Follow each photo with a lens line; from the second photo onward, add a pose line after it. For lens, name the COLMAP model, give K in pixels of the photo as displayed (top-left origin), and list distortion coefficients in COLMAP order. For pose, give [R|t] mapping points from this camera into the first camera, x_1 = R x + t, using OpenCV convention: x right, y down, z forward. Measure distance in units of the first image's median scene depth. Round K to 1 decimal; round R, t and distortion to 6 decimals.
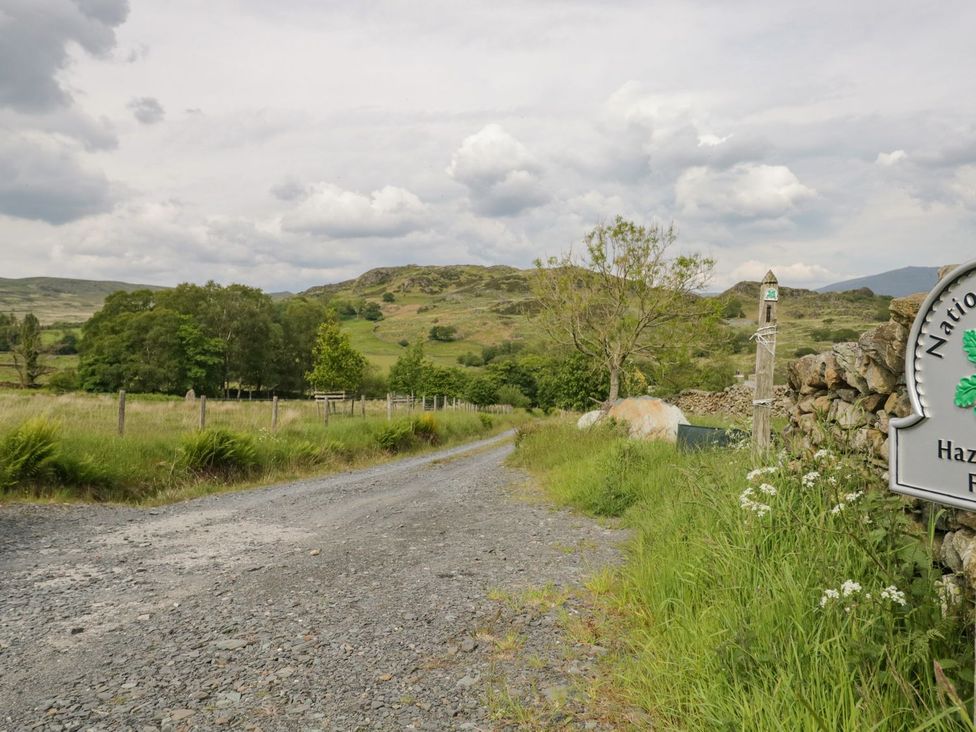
lens RADIAL K [[617.8, 0, 488.0], [0, 617.8, 366.0], [0, 0, 1]] dist [0.003955, -0.007420]
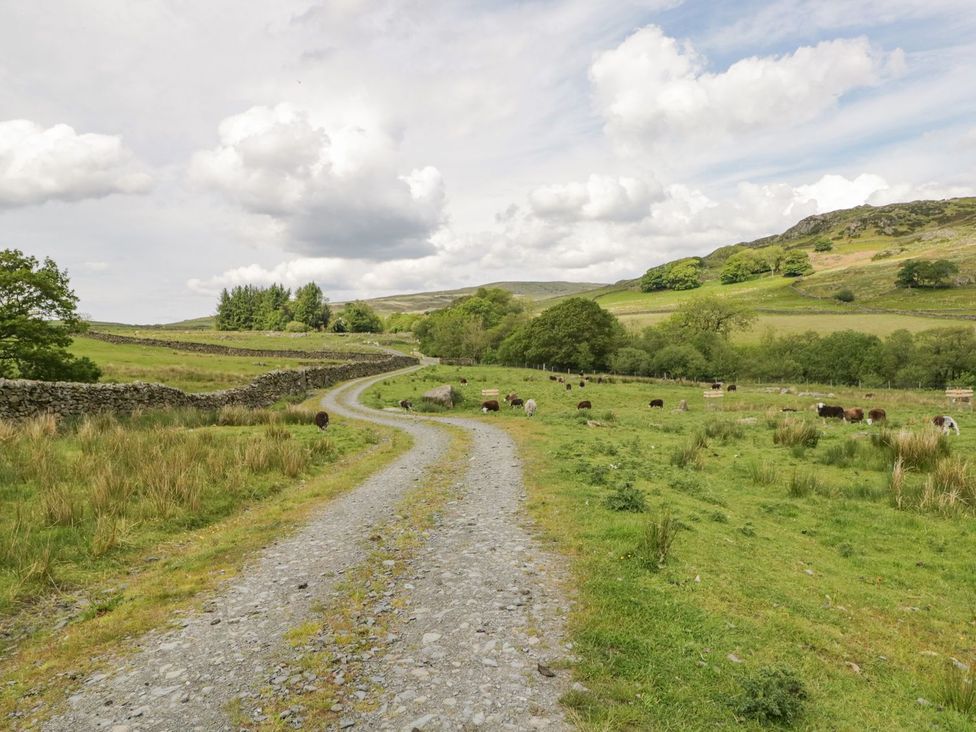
lens RADIAL K [[617.8, 0, 488.0], [0, 617.8, 366.0], [0, 0, 1]] dist [0.003955, -0.007420]
pose [[0.784386, -0.005066, -0.620252, -0.024353], [0.019734, 0.999664, 0.016791, 0.006563], [0.619958, -0.025411, 0.784223, 0.203416]]
